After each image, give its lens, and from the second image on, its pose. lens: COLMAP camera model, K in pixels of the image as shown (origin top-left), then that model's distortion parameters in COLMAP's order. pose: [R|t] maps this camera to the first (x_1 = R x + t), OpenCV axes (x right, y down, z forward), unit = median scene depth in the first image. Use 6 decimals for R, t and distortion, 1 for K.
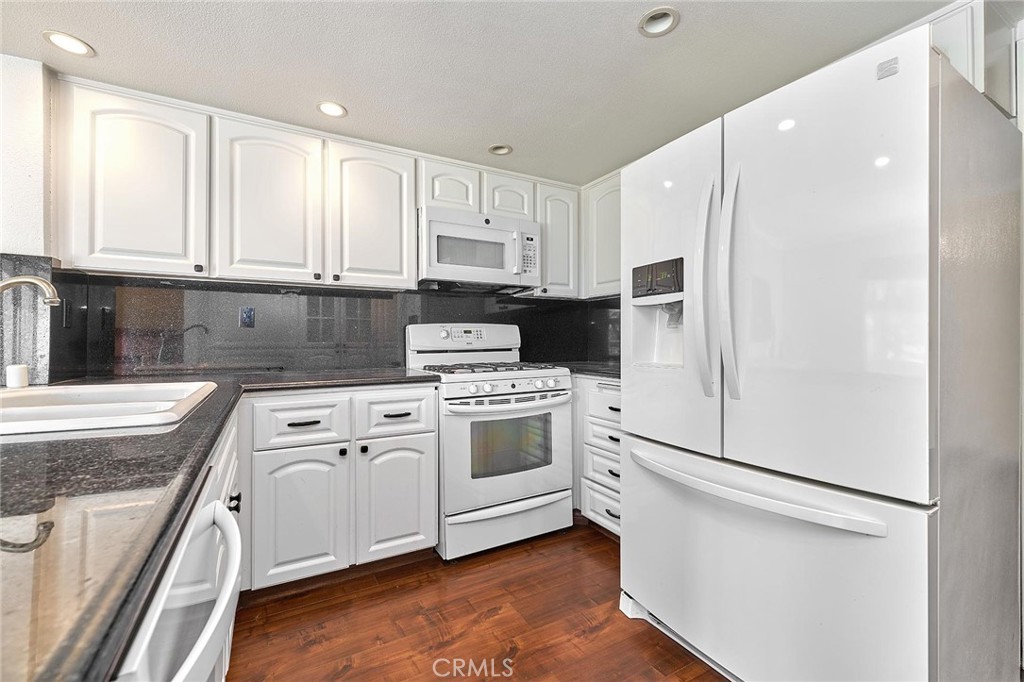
lens RADIAL K [[420.0, 0, 501.7], [0, 420.0, 342.8], [0, 0, 1]] dist [-0.002259, 0.001381]
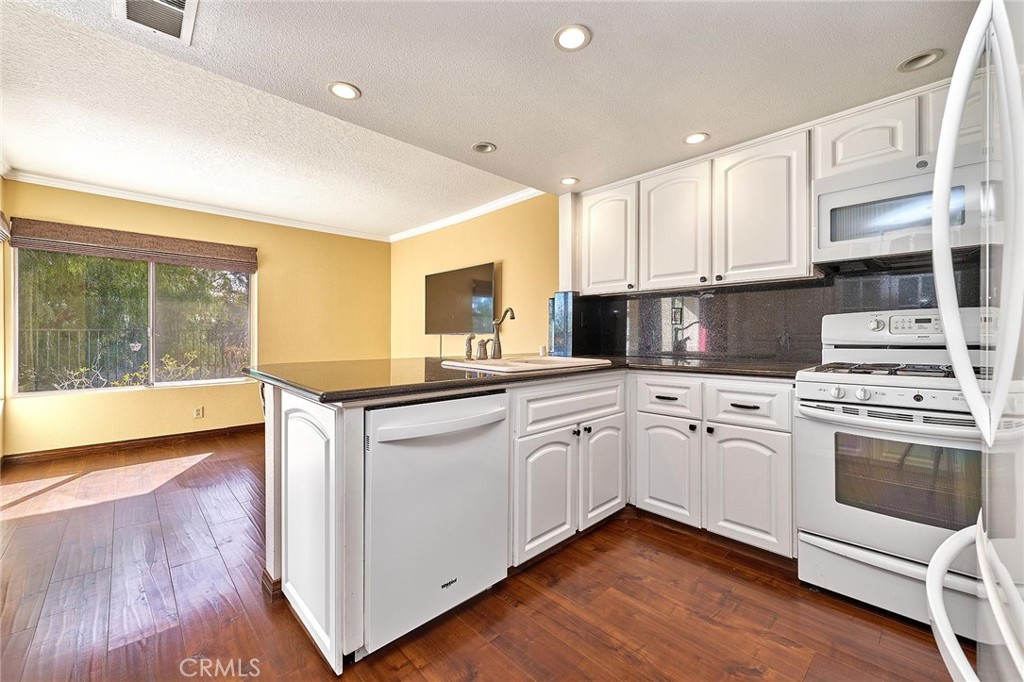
lens RADIAL K [[407.9, 0, 519.8], [0, 407.9, 334.4], [0, 0, 1]] dist [0.002812, 0.000073]
pose [[0.282024, 0.001884, -0.959406, 0.530144], [0.002191, 0.999994, 0.002608, -0.007051], [0.959405, -0.002838, 0.282018, 0.182908]]
